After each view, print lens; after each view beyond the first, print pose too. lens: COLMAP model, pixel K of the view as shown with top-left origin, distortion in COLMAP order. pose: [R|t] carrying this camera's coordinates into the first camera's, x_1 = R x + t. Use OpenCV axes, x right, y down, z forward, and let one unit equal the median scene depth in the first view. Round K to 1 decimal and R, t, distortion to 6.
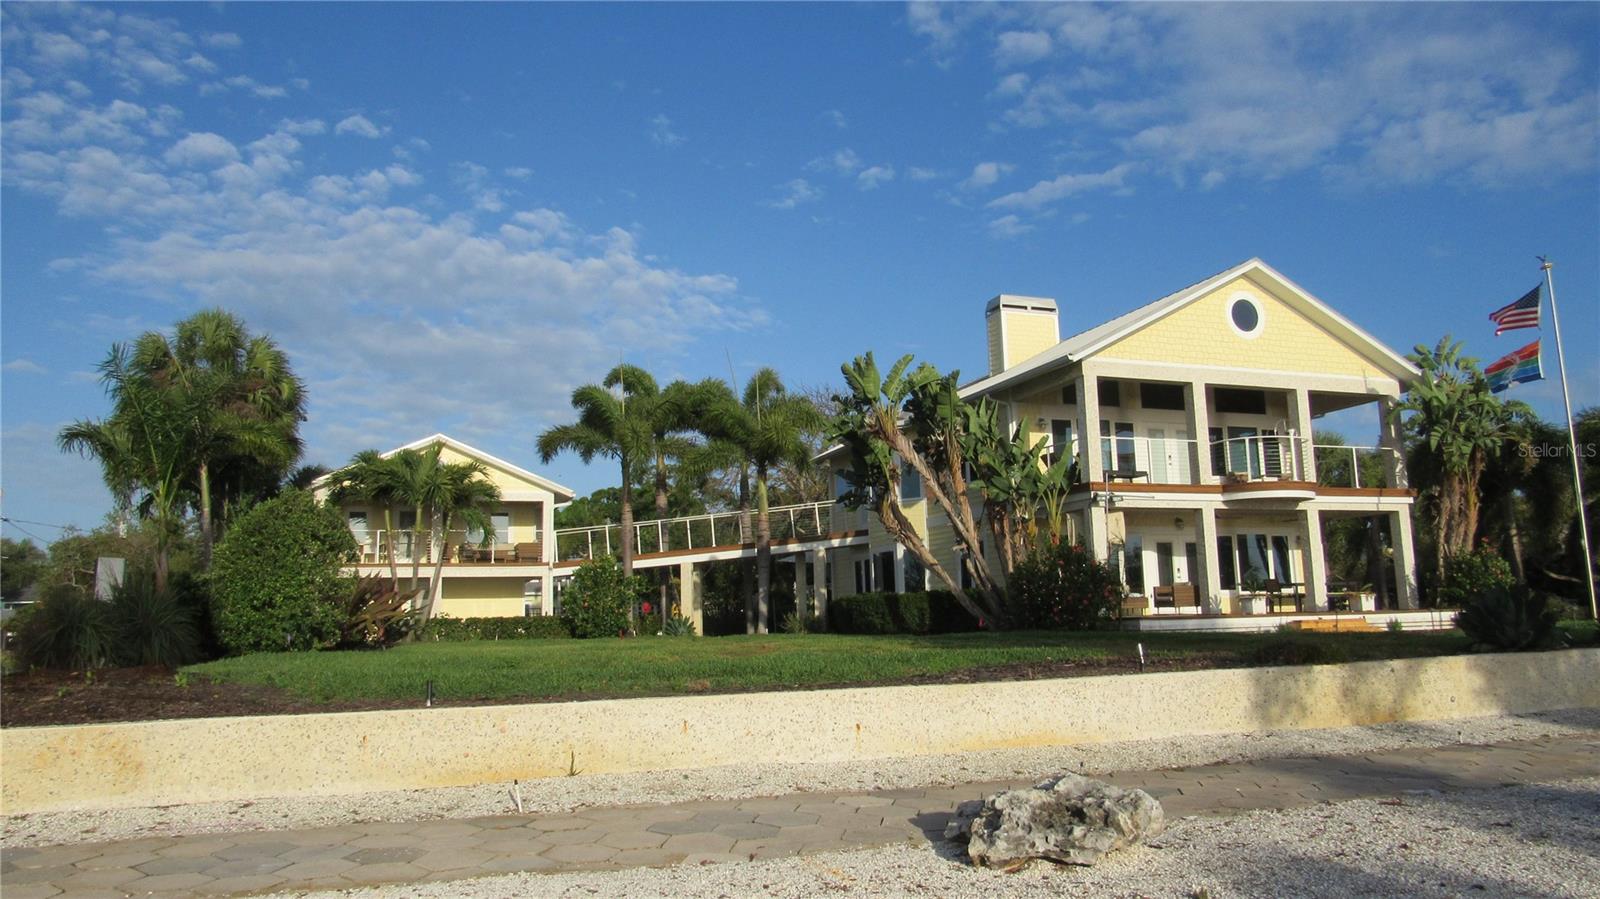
lens RADIAL K [[1149.1, 0, 795.6], [0, 1149.1, 438.3], [0, 0, 1]] dist [-0.022329, 0.011497]
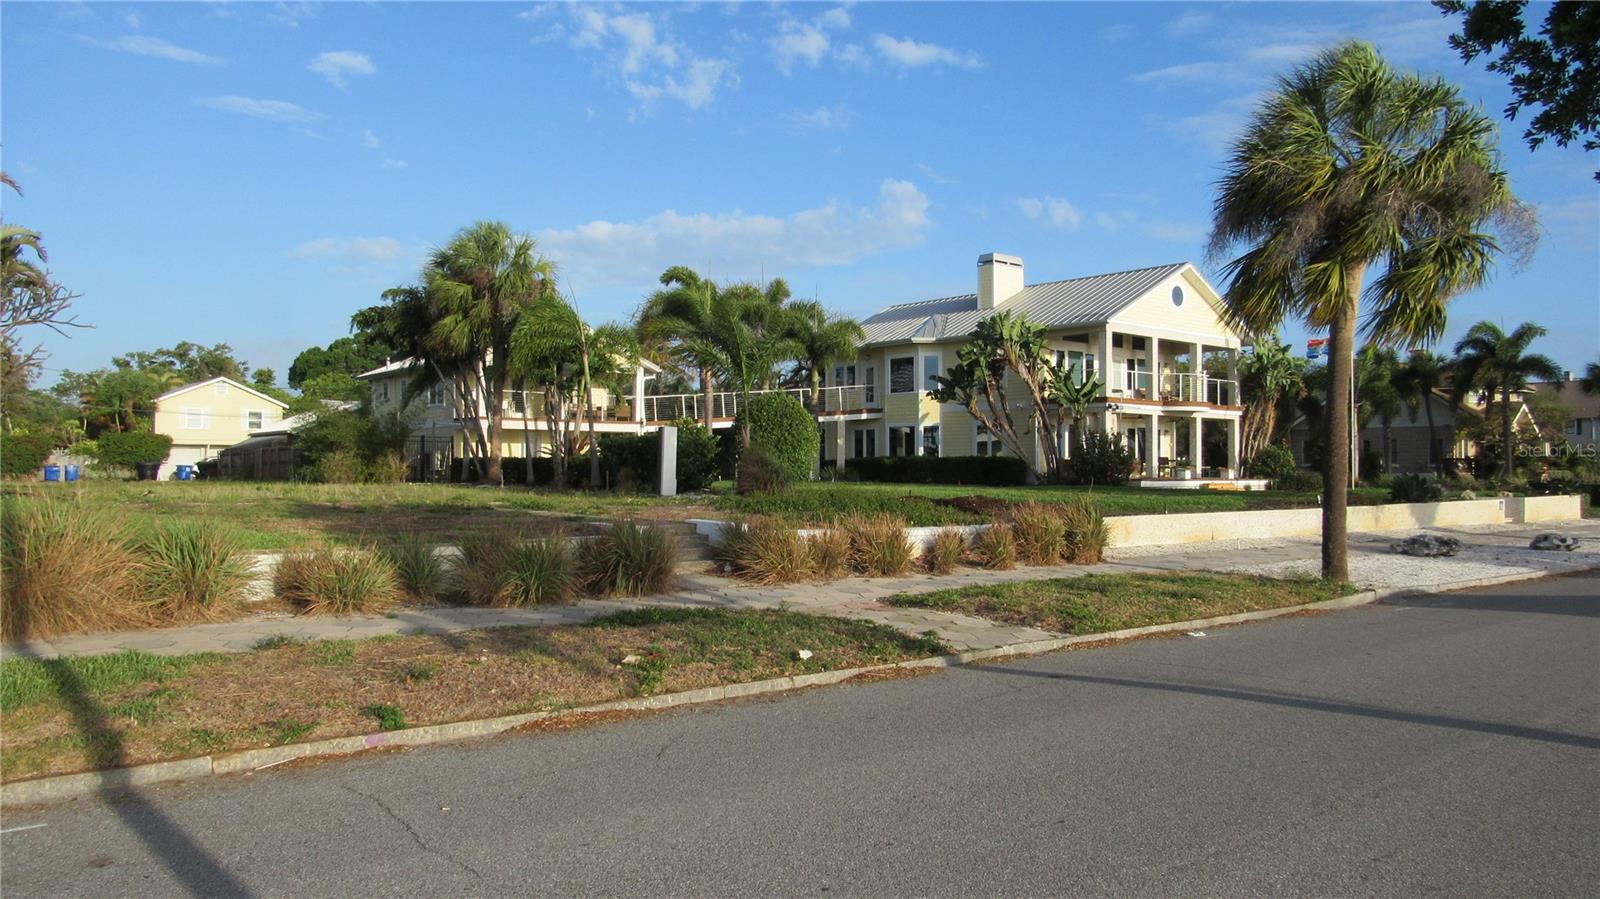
lens RADIAL K [[1149.1, 0, 797.2], [0, 1149.1, 441.8], [0, 0, 1]] dist [-0.022329, 0.011497]
pose [[0.942395, 0.038475, 0.332283, -0.173264], [-0.083536, 0.988958, 0.122407, -0.015293], [-0.323904, -0.143114, 0.935203, -0.099397]]
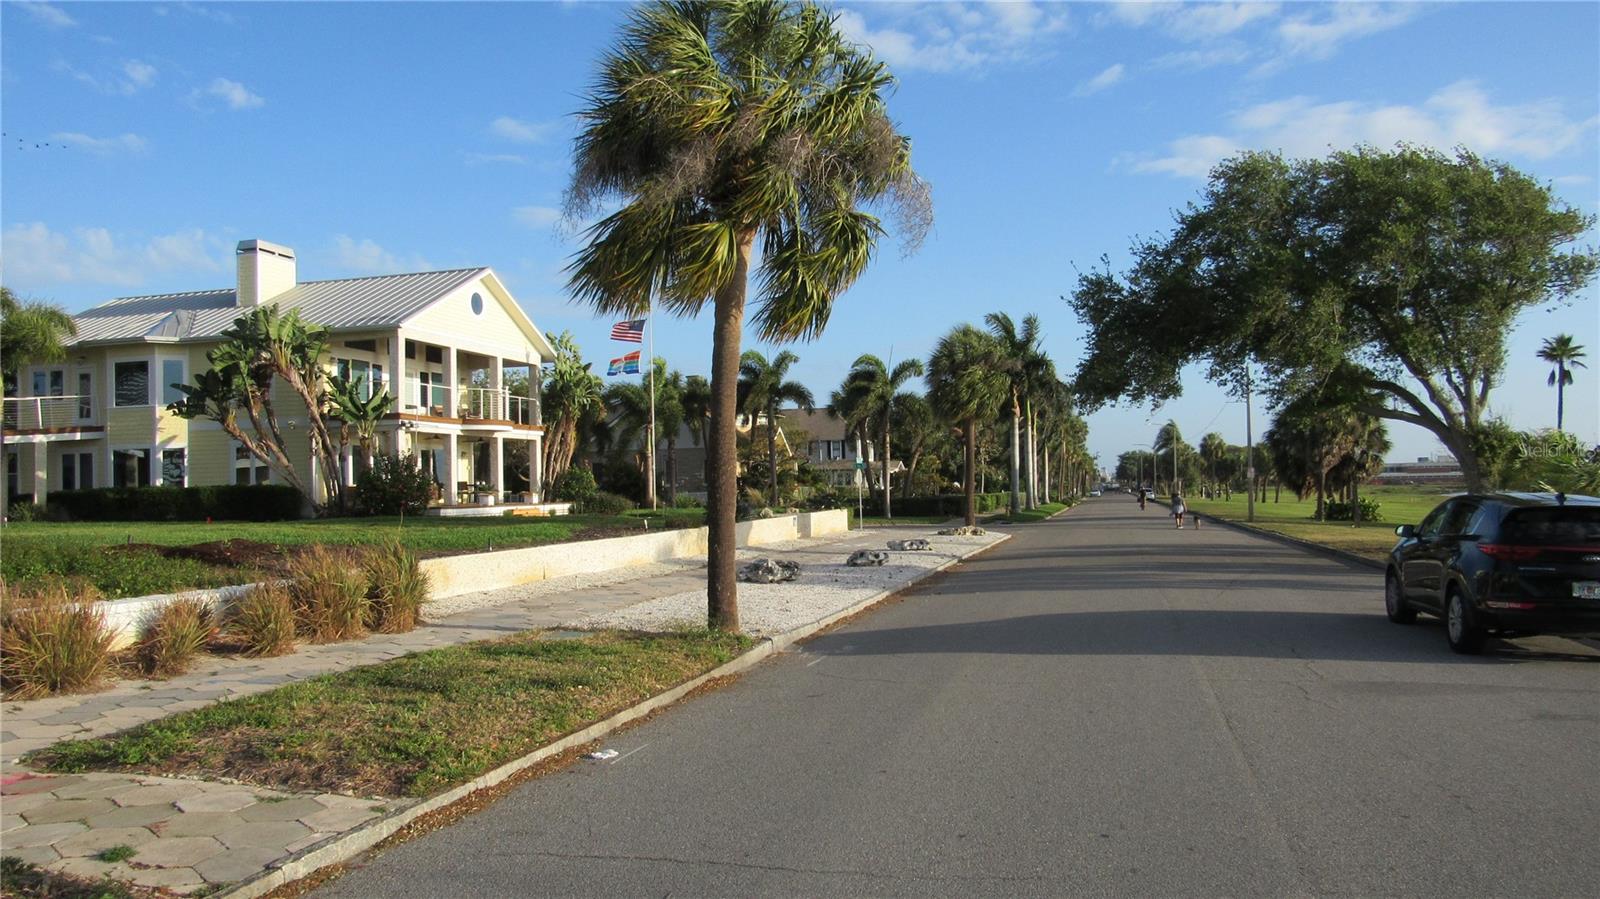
lens RADIAL K [[1149.1, 0, 788.6], [0, 1149.1, 444.3], [0, 0, 1]] dist [-0.022329, 0.011497]
pose [[0.588148, 0.043453, 0.807585, -0.148373], [-0.124770, 0.991476, 0.037519, -0.008988], [-0.799071, -0.122829, 0.588556, -0.055375]]
